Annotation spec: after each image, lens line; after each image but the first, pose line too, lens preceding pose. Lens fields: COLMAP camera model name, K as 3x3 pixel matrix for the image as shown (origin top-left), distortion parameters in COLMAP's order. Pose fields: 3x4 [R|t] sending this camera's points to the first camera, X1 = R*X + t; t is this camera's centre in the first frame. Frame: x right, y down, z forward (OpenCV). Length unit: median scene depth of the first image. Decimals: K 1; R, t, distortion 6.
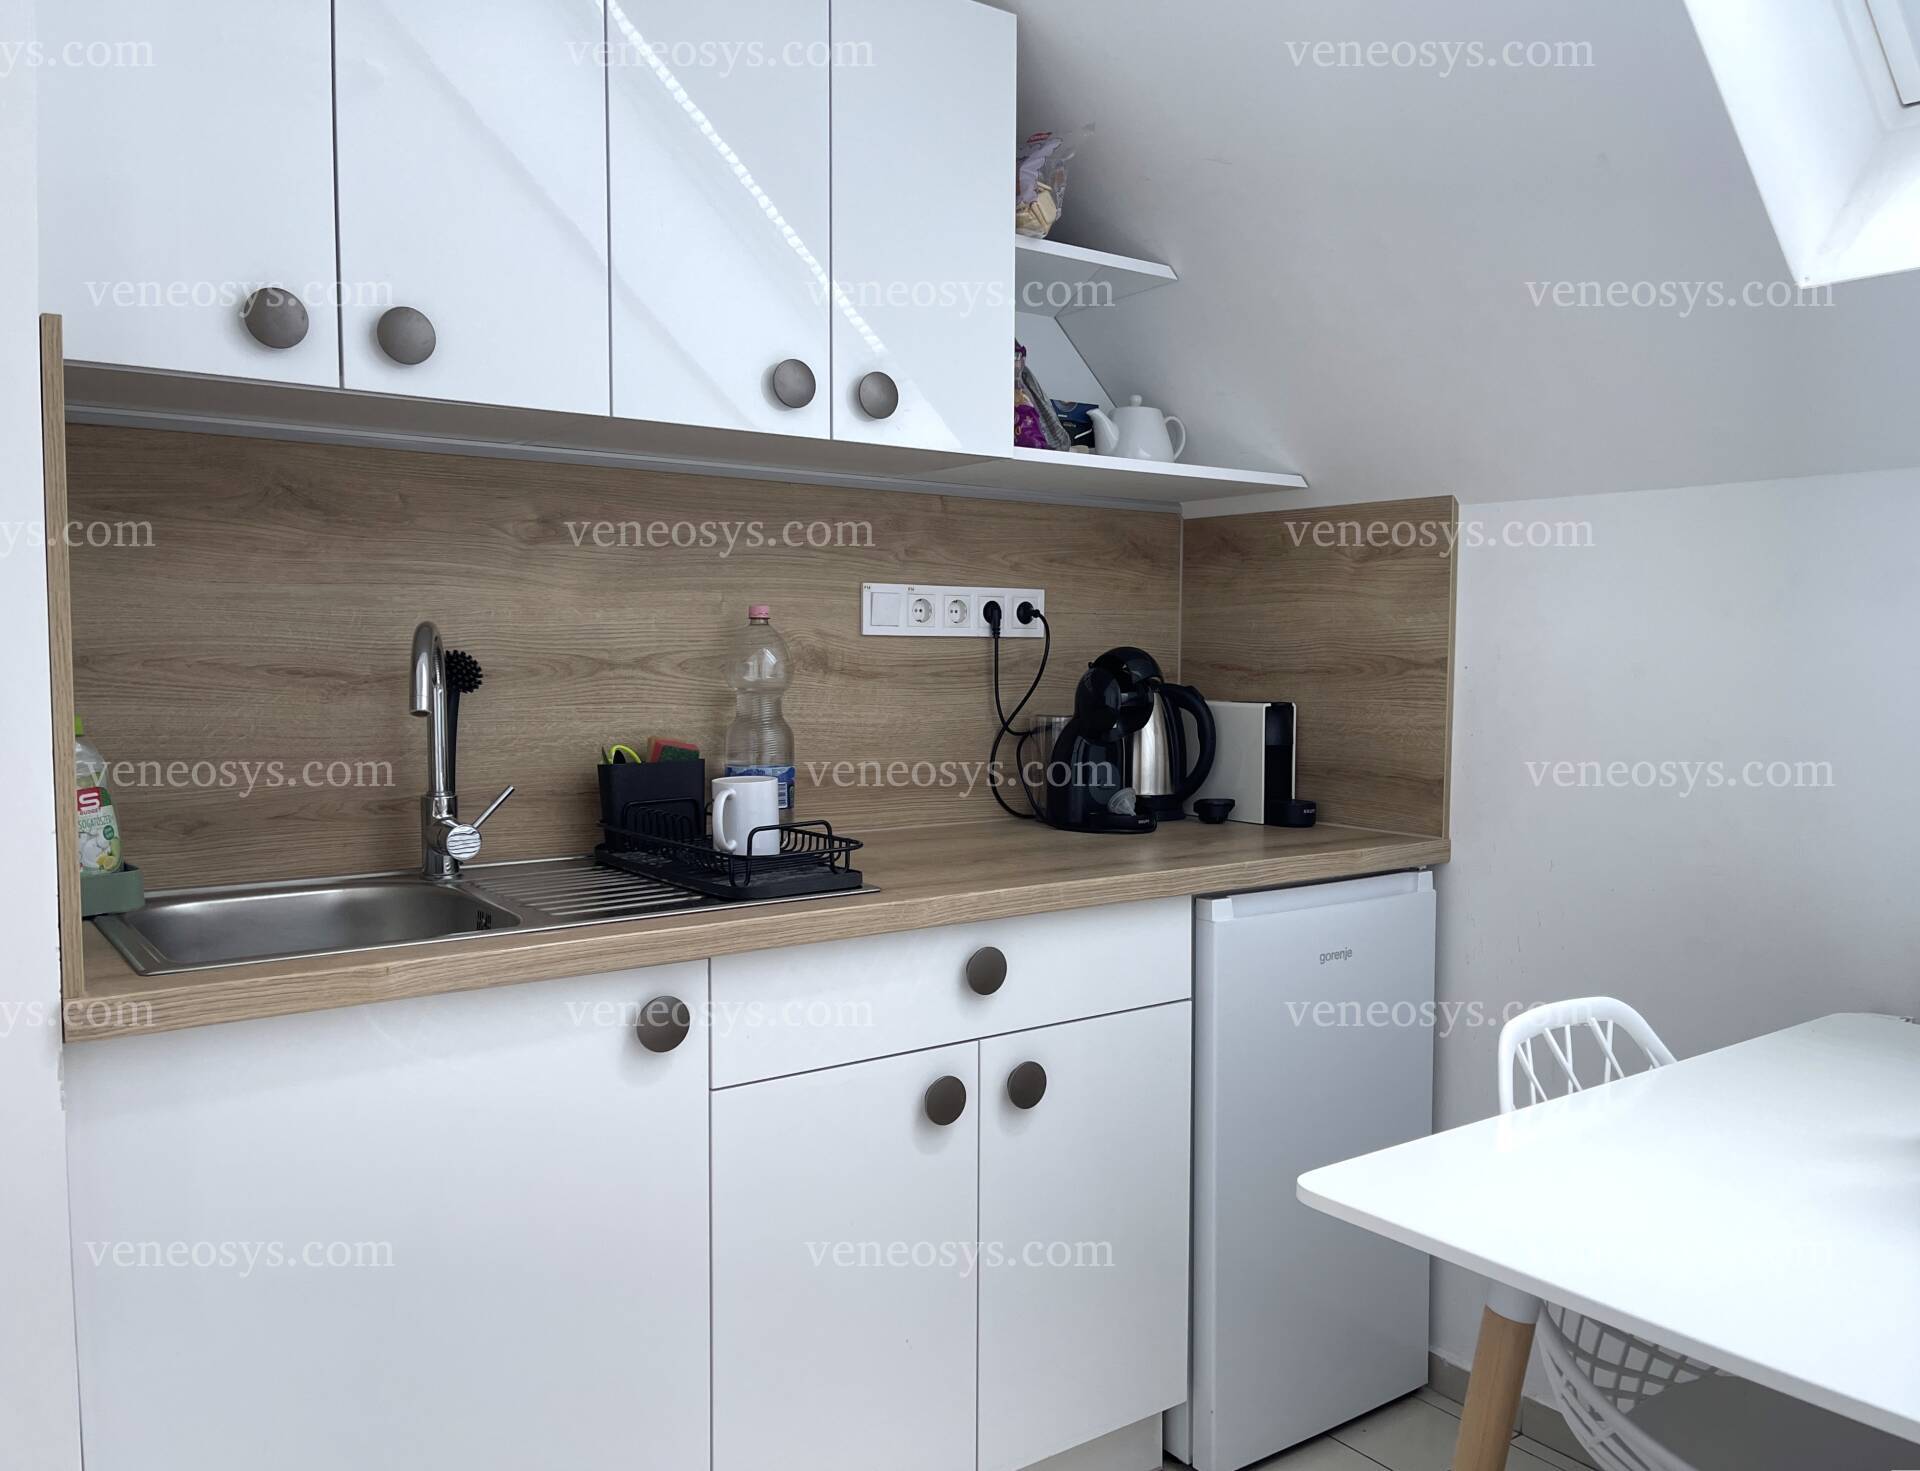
lens RADIAL K [[1600.6, 0, 951.5], [0, 1600.6, 709.8], [0, 0, 1]] dist [0.012438, 0.002559]
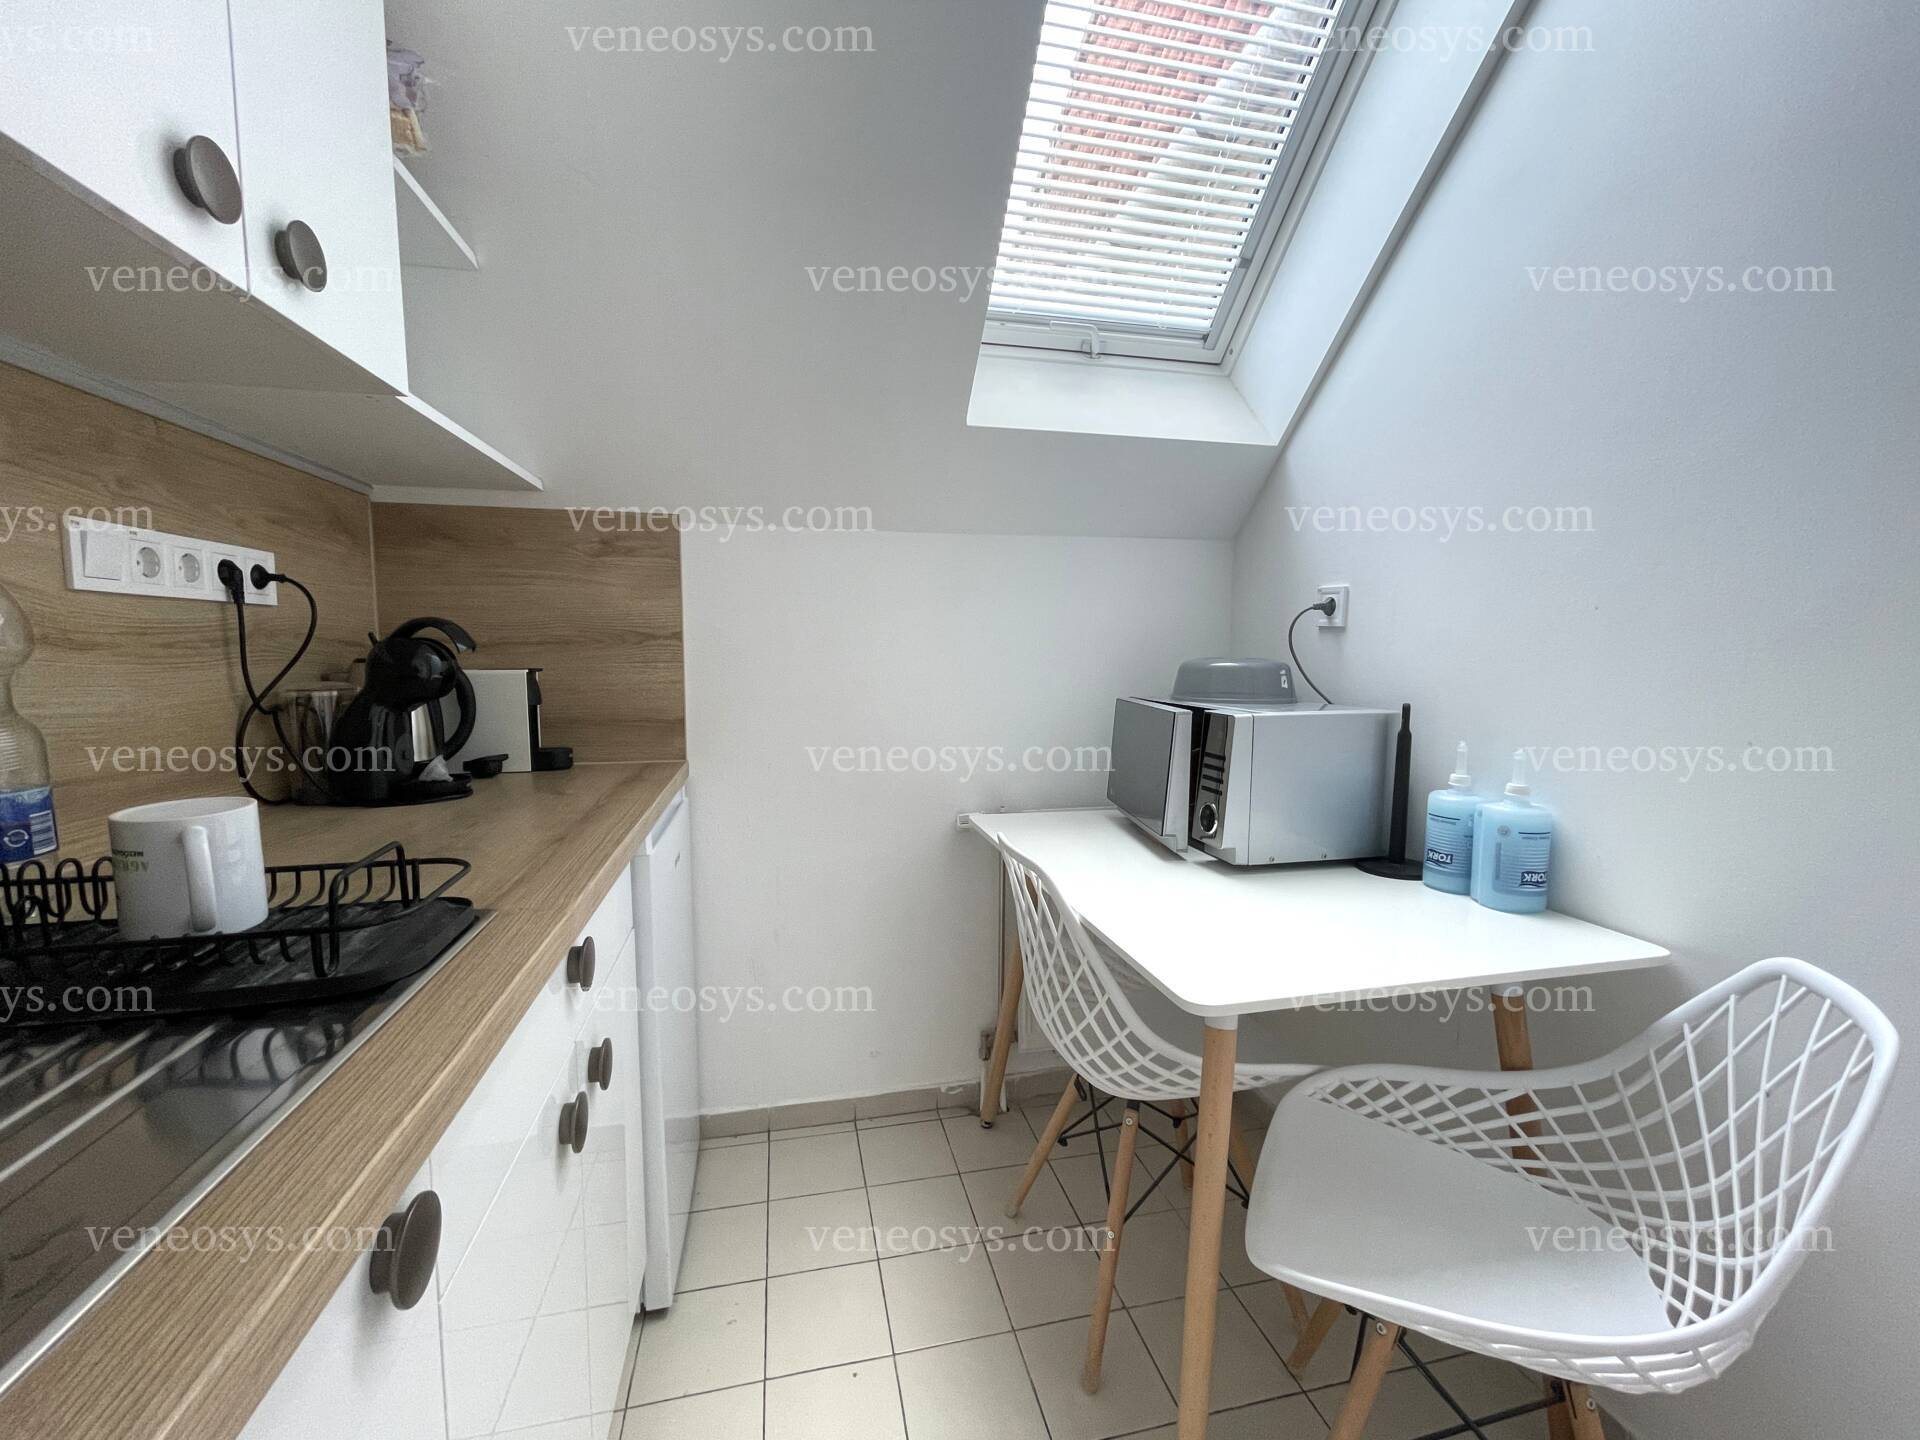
lens RADIAL K [[796.1, 0, 960.0], [0, 796.1, 720.0], [0, 0, 1]] dist [0.000249, 0.000116]
pose [[0.371665, -0.088945, 0.924096, -0.235628], [0.034163, 0.996036, 0.082129, -0.004099], [-0.927738, 0.001046, 0.373230, 0.485516]]
